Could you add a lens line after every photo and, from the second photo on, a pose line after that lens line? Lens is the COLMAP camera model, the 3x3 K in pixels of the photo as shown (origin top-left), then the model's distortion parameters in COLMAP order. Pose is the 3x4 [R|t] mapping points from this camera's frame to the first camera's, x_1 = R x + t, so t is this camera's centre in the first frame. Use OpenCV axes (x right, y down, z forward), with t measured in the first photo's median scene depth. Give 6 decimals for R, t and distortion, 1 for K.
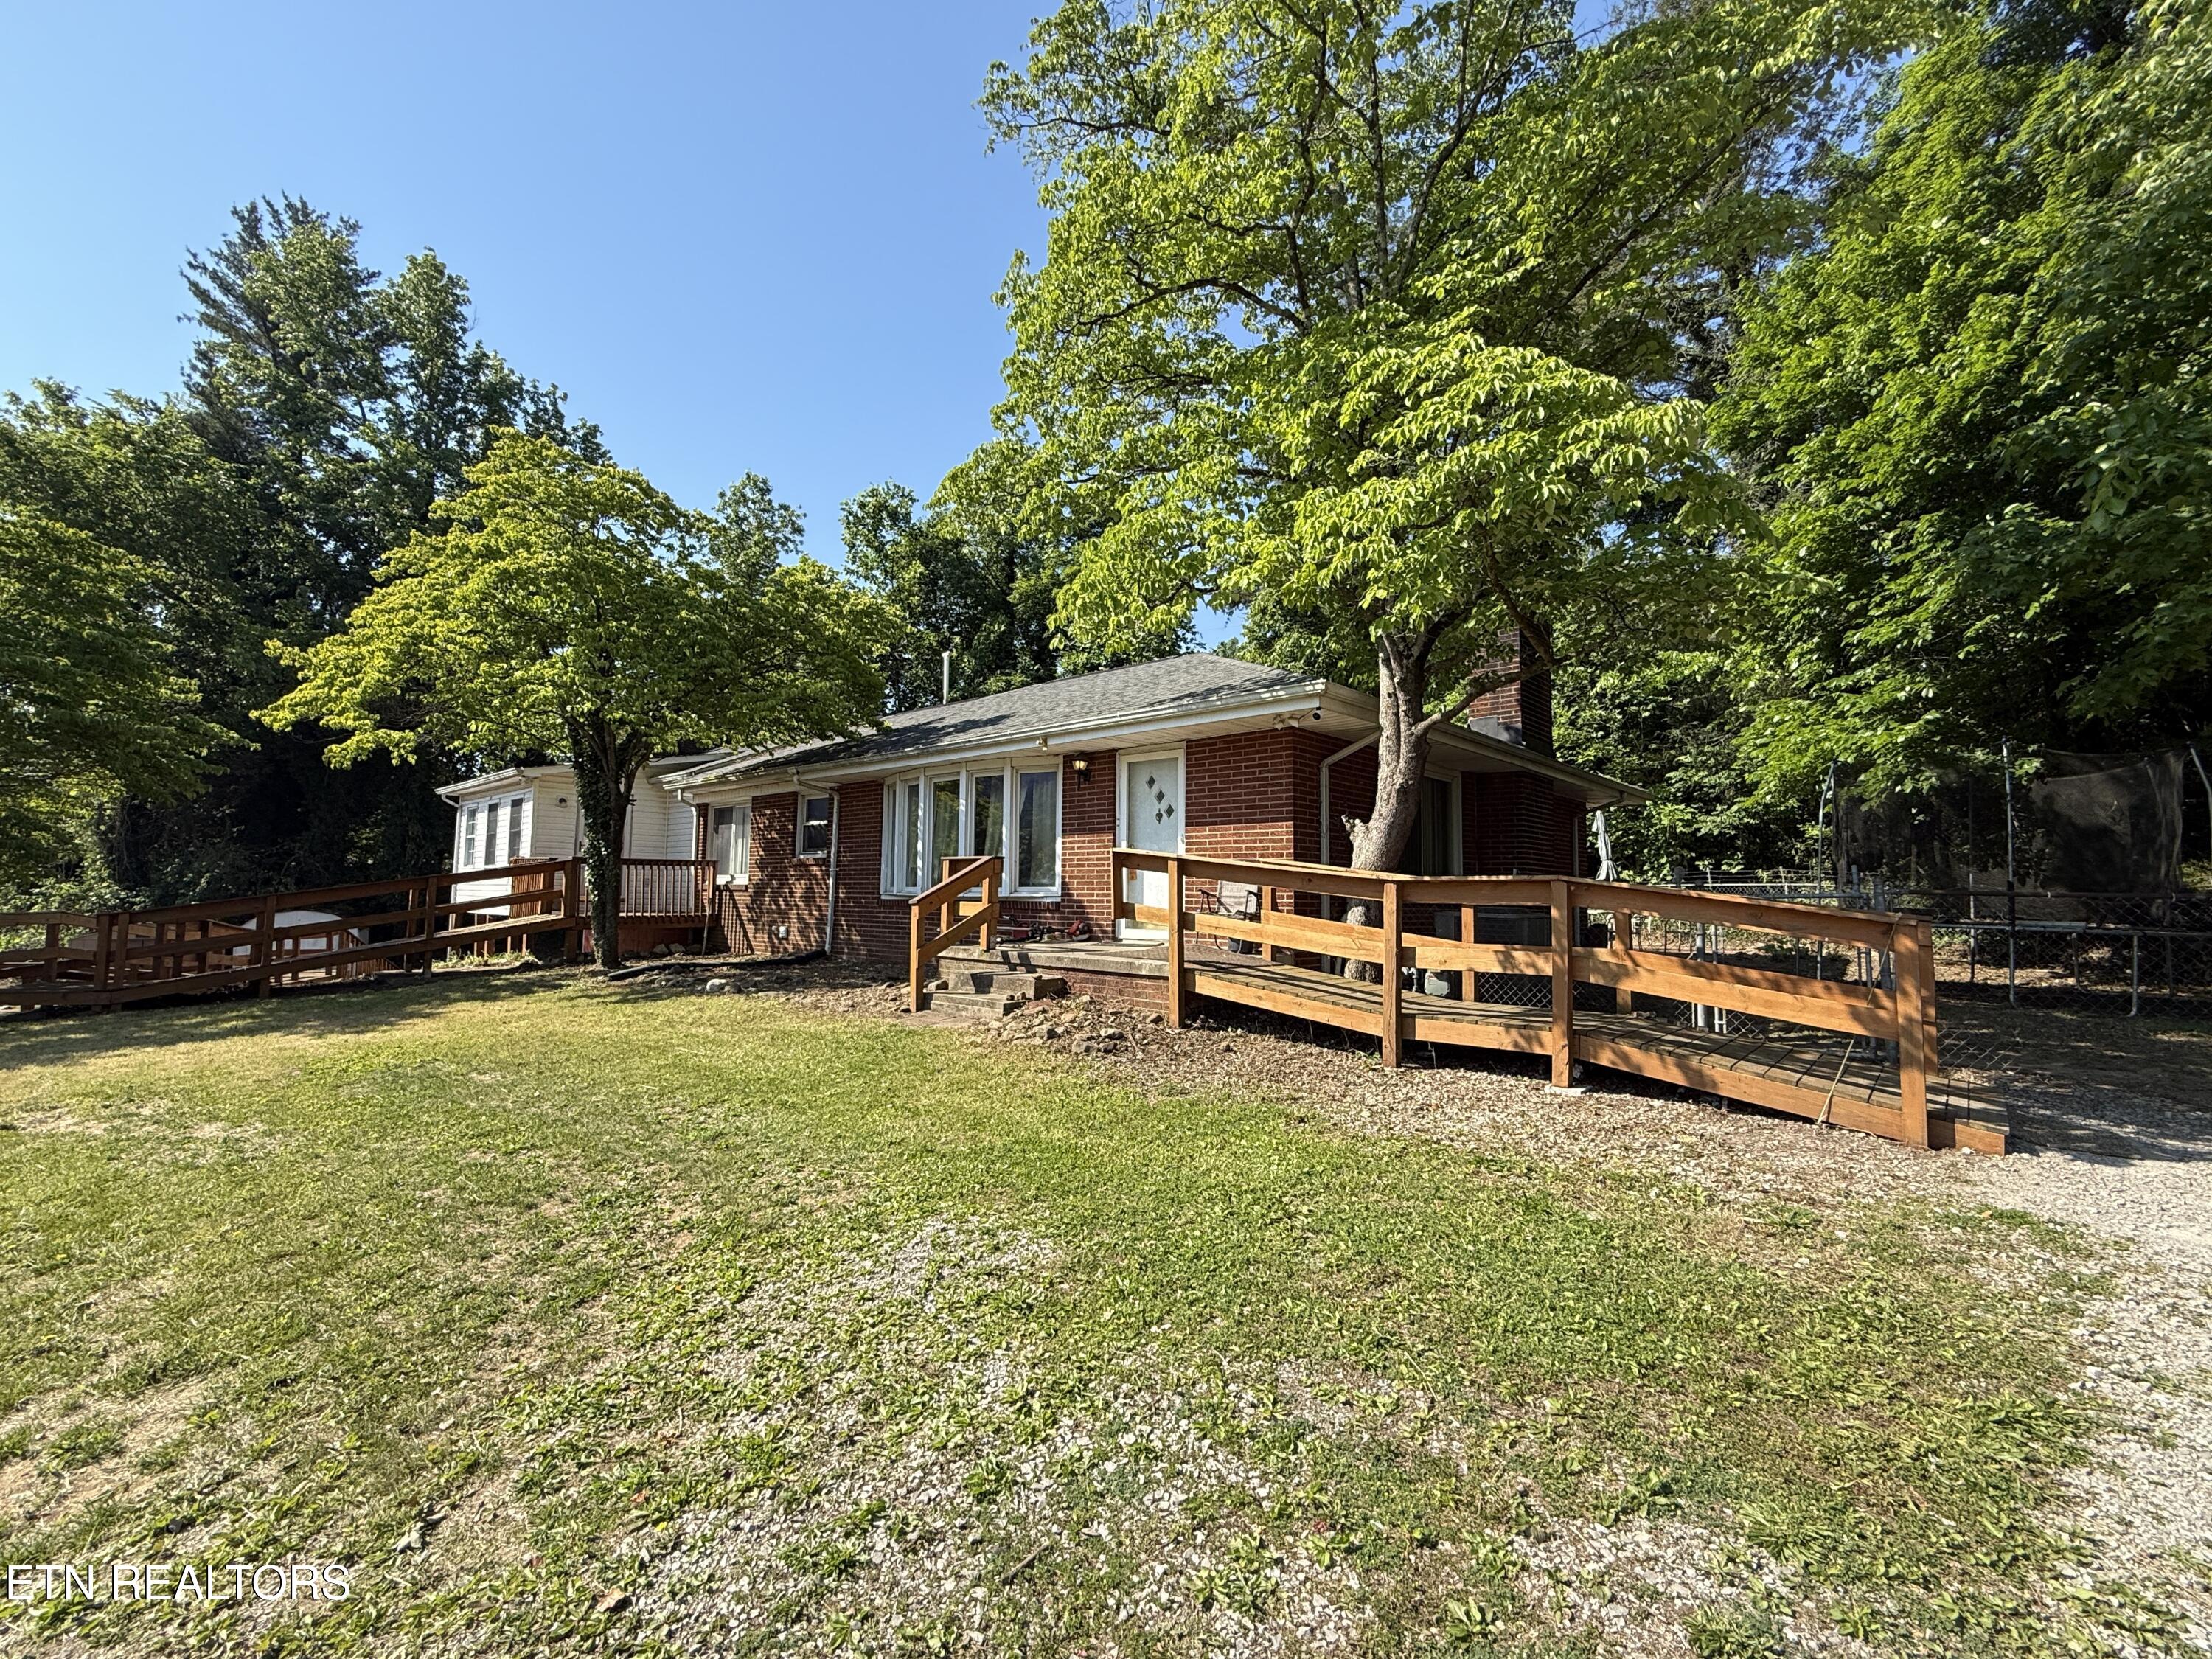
lens RADIAL K [[962.1, 0, 1098.2], [0, 962.1, 832.4], [0, 0, 1]] dist [0.001176, -0.001626]
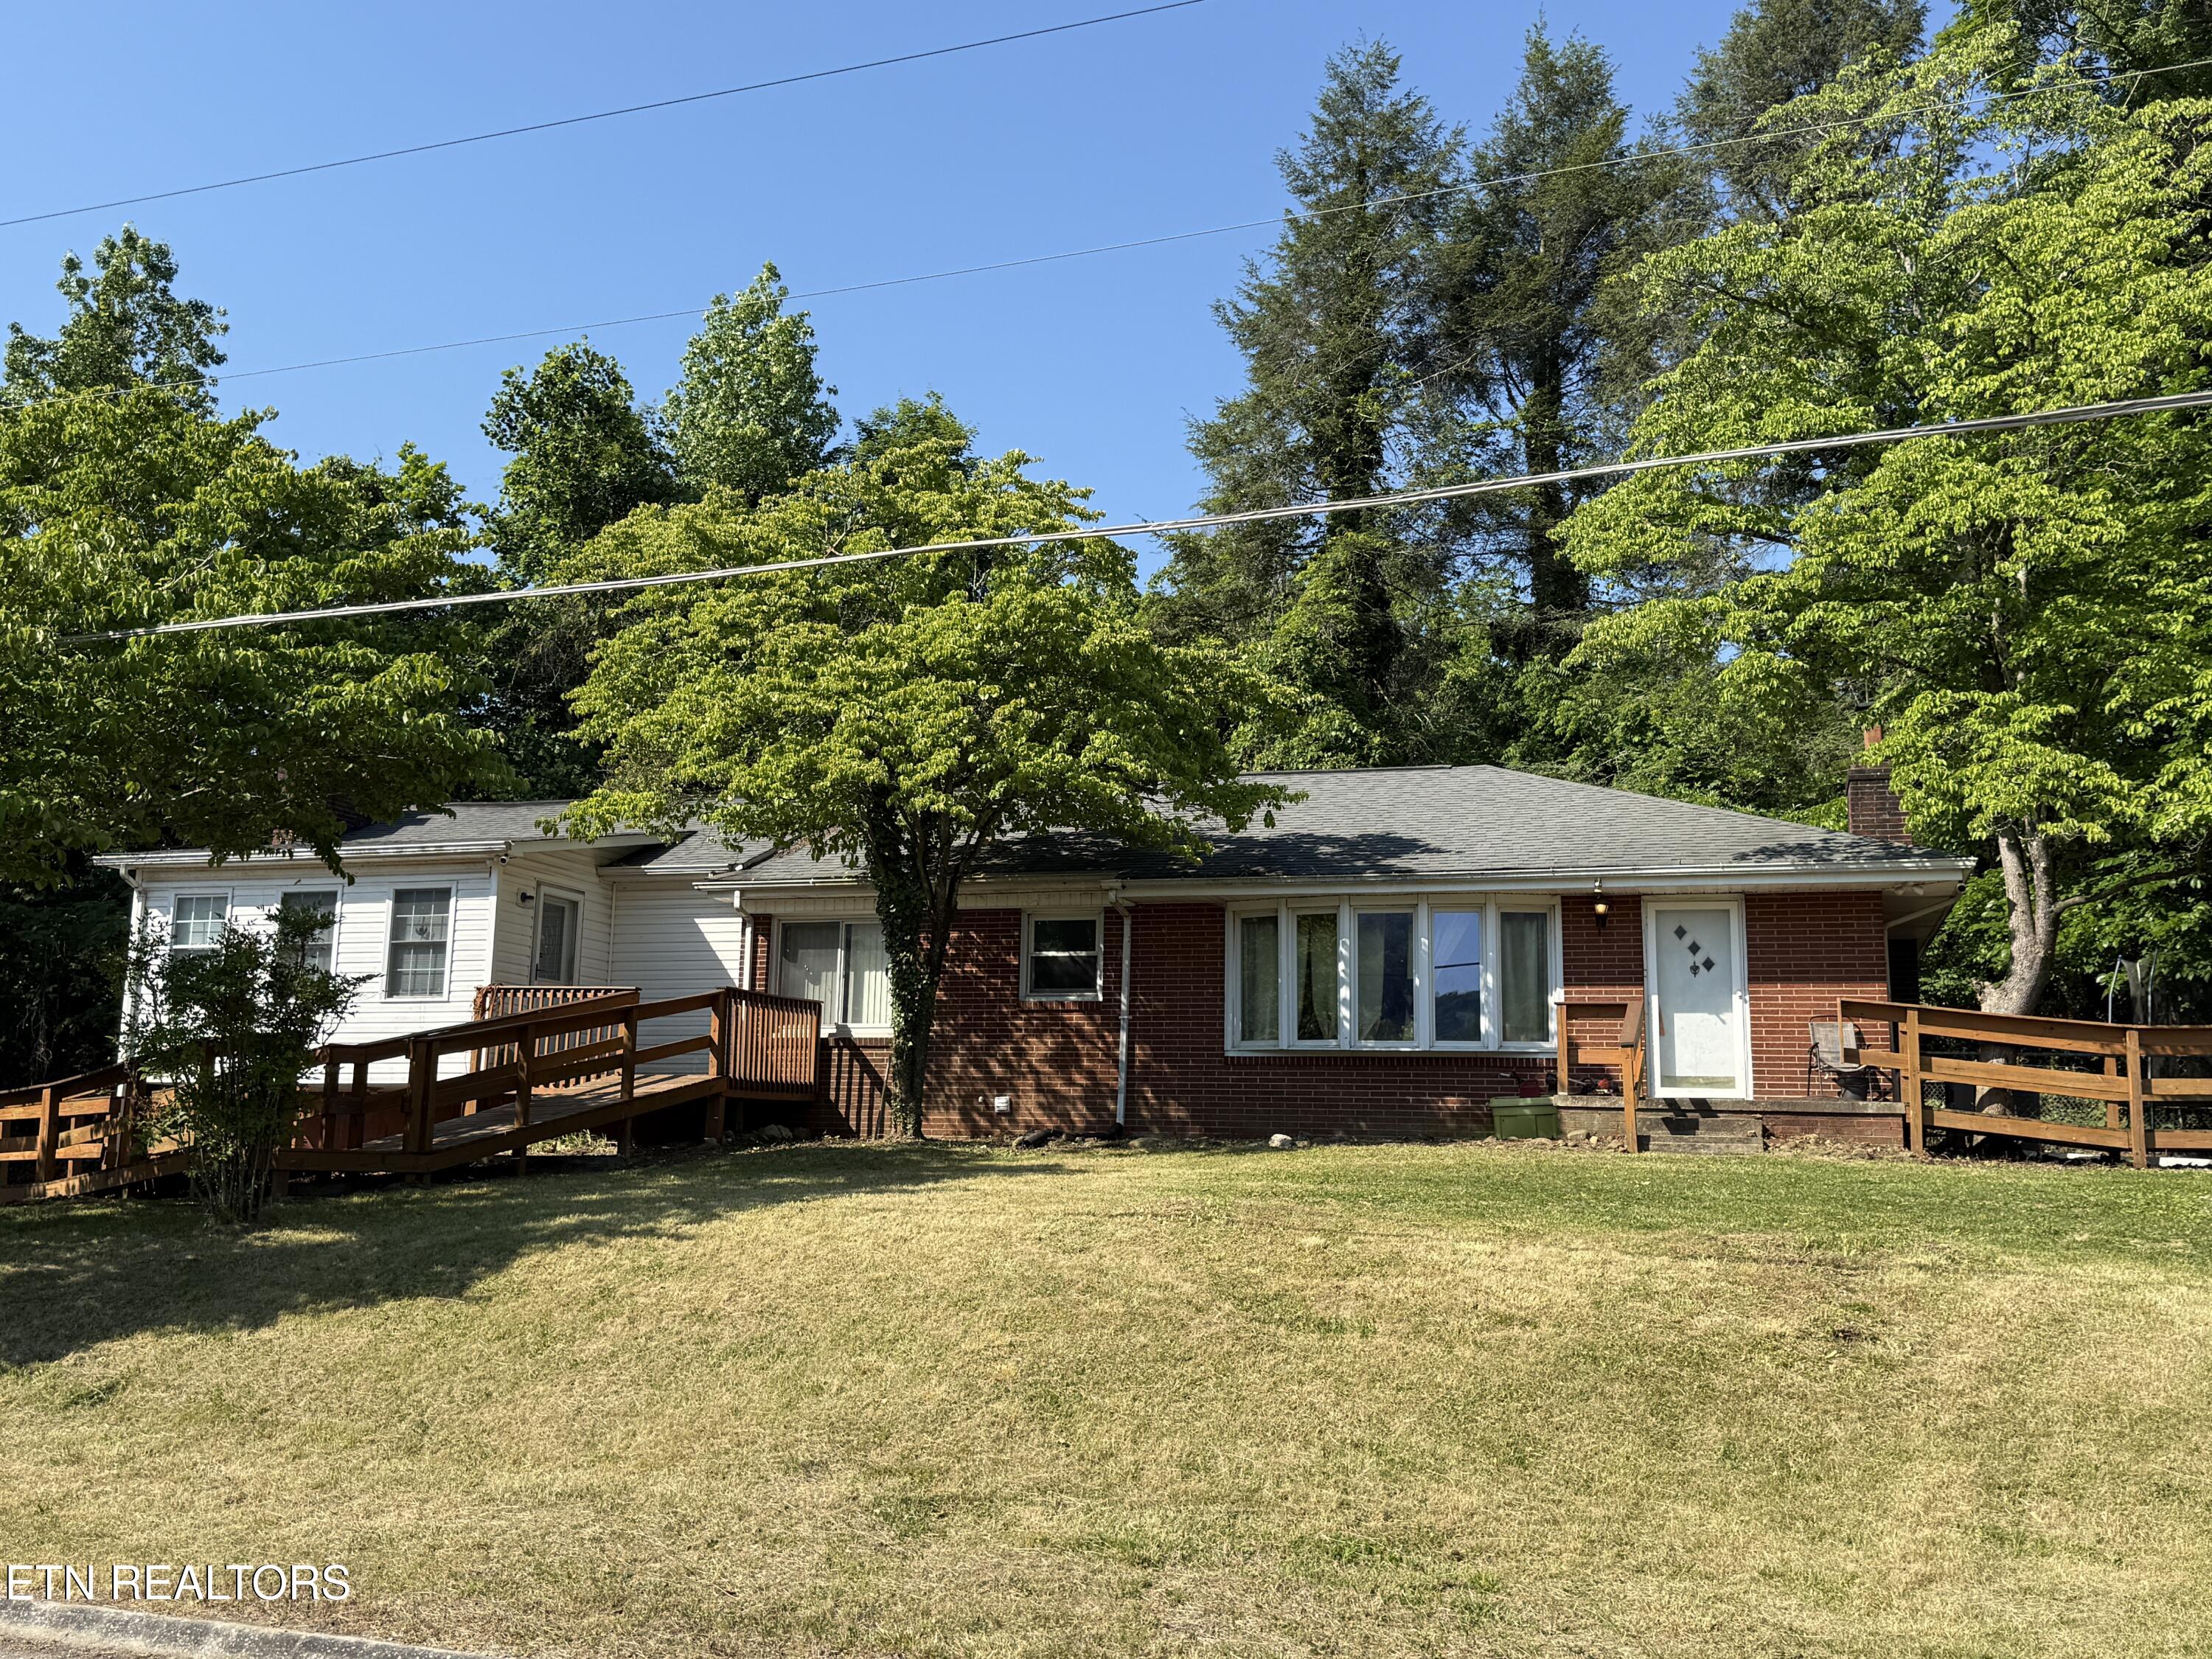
lens RADIAL K [[2053.0, 0, 1104.4], [0, 2053.0, 829.3], [0, 0, 1]] dist [0.188185, -0.389783]
pose [[0.902298, 0.074700, 0.424591, -0.963481], [-0.036568, 0.994586, -0.097270, 0.048233], [-0.429559, 0.072240, 0.900145, -0.437445]]
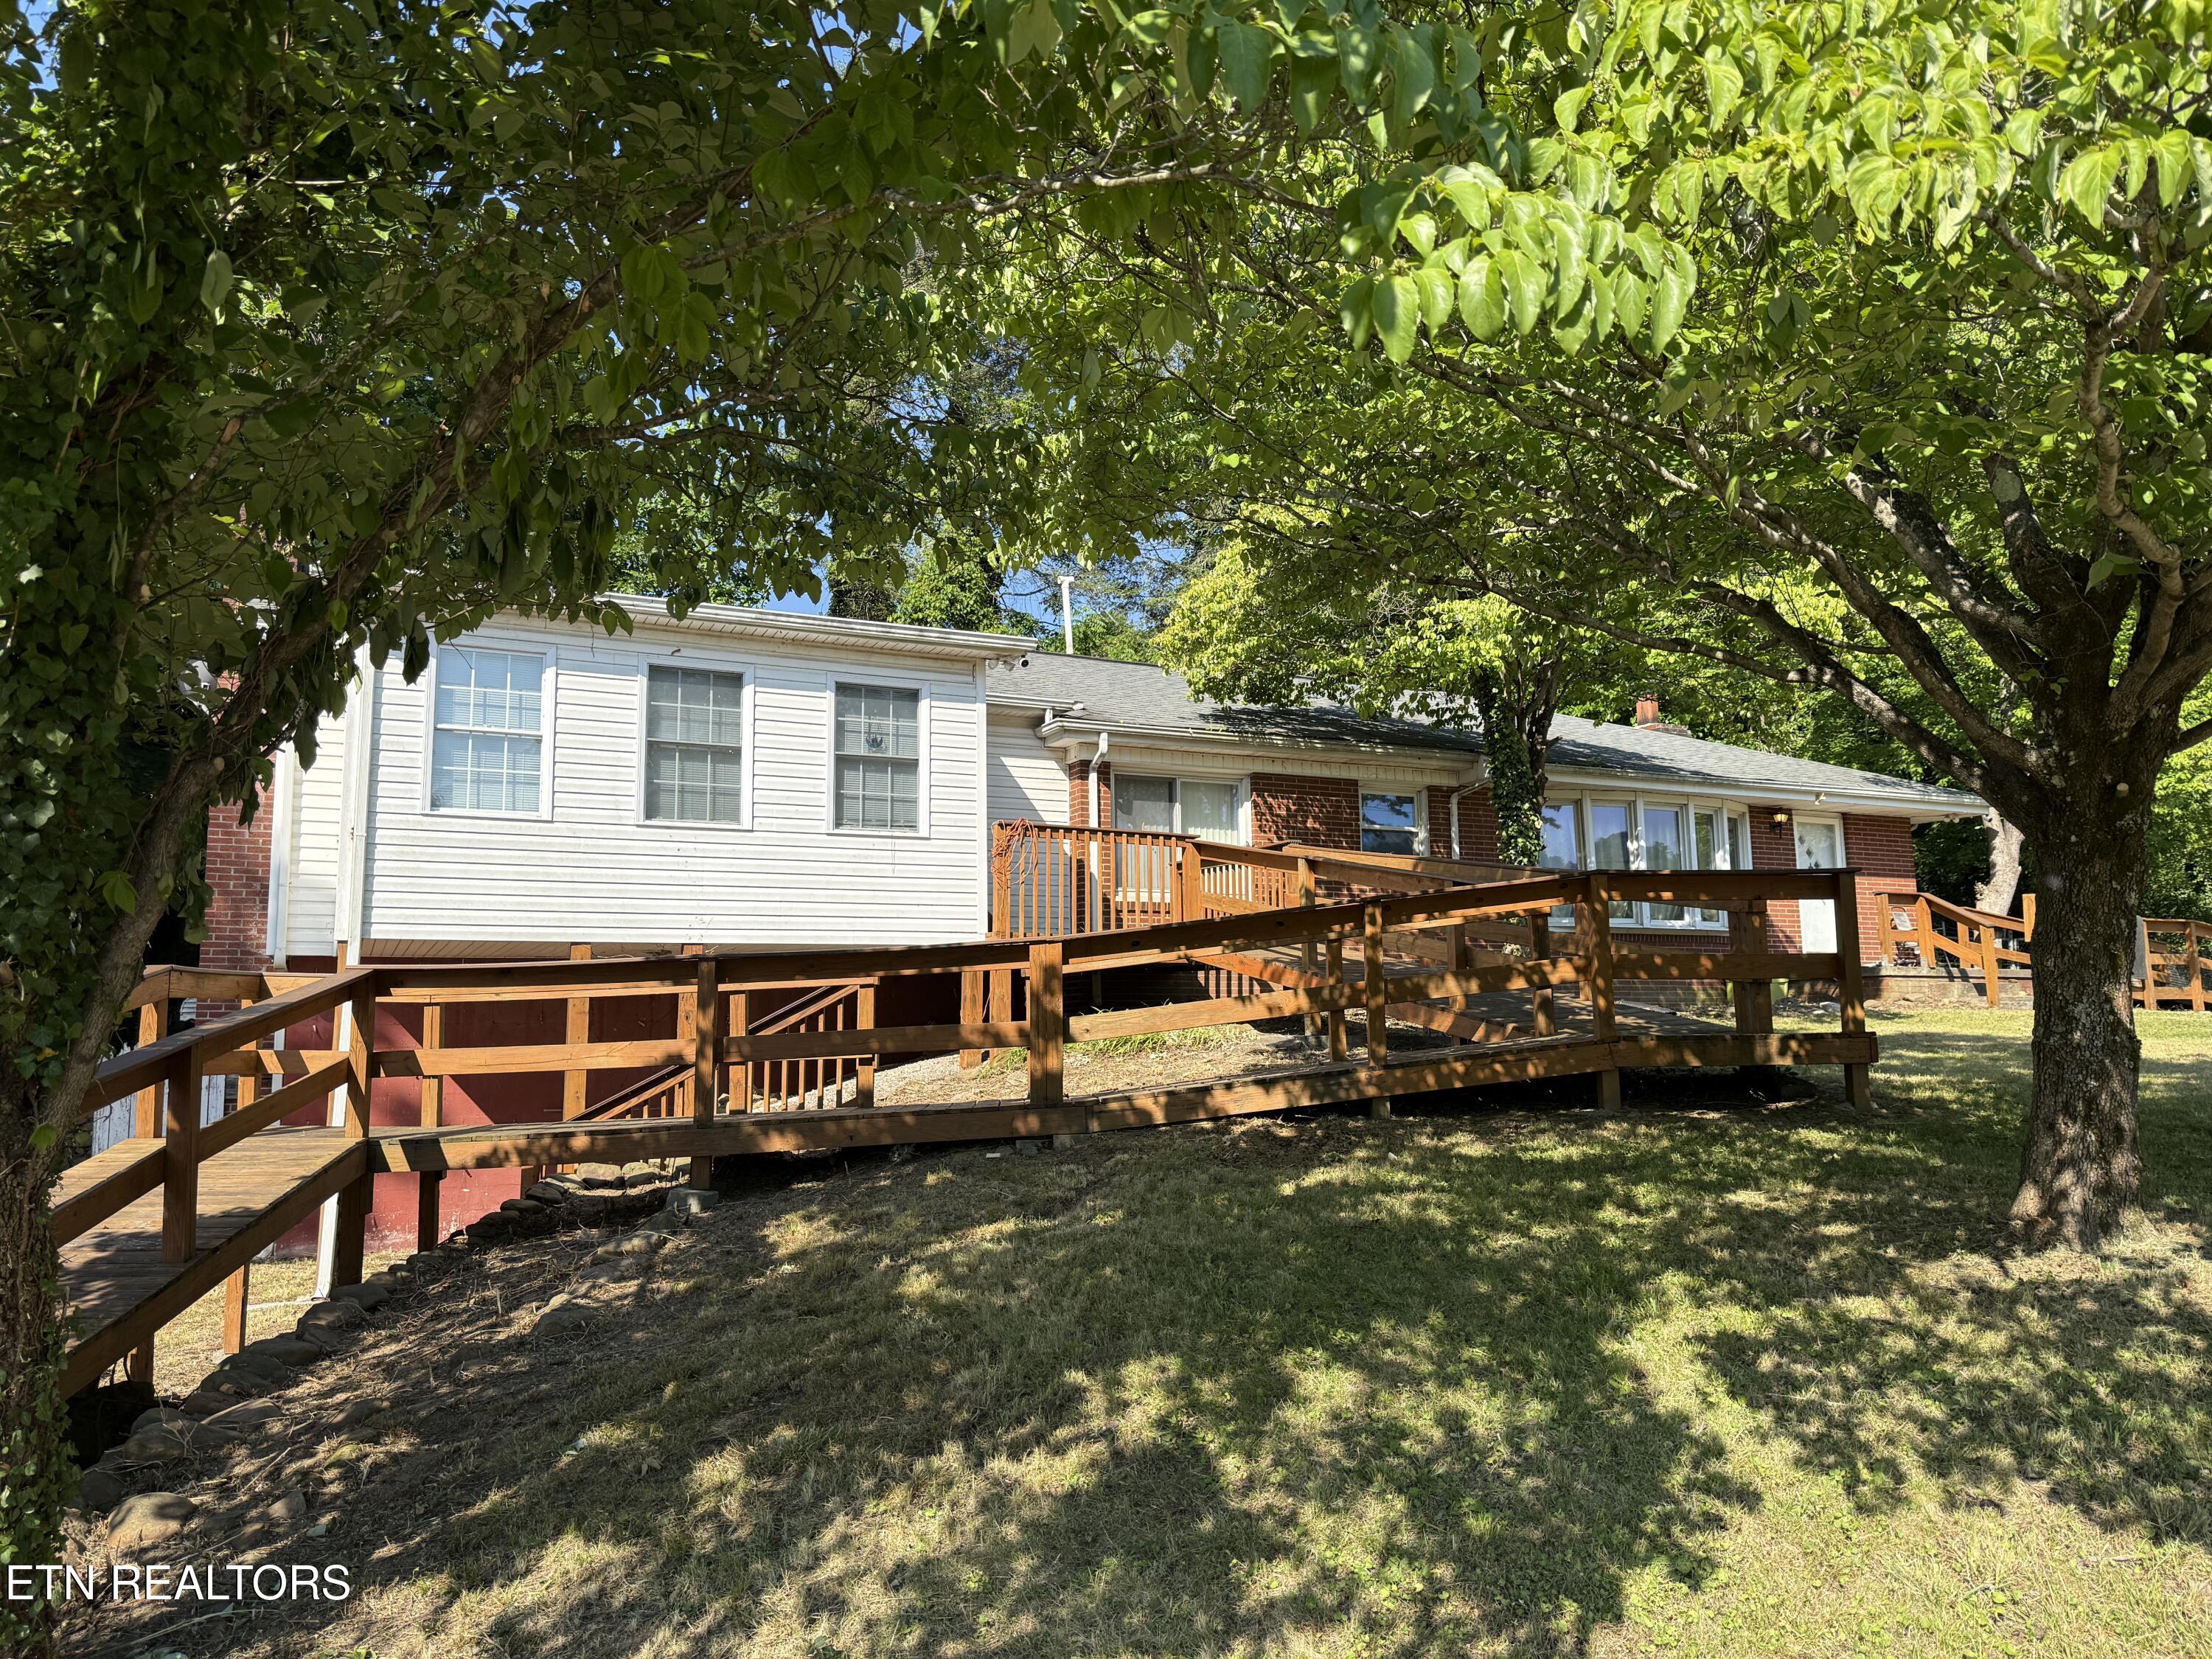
lens RADIAL K [[1533.6, 0, 1106.0], [0, 1533.6, 829.5], [0, 0, 1]] dist [0.186213, -0.389288]
pose [[0.352501, 0.104555, 0.929952, -1.518475], [-0.045035, 0.994483, -0.094740, 0.116877], [-0.934727, -0.008484, 0.355265, 0.807440]]
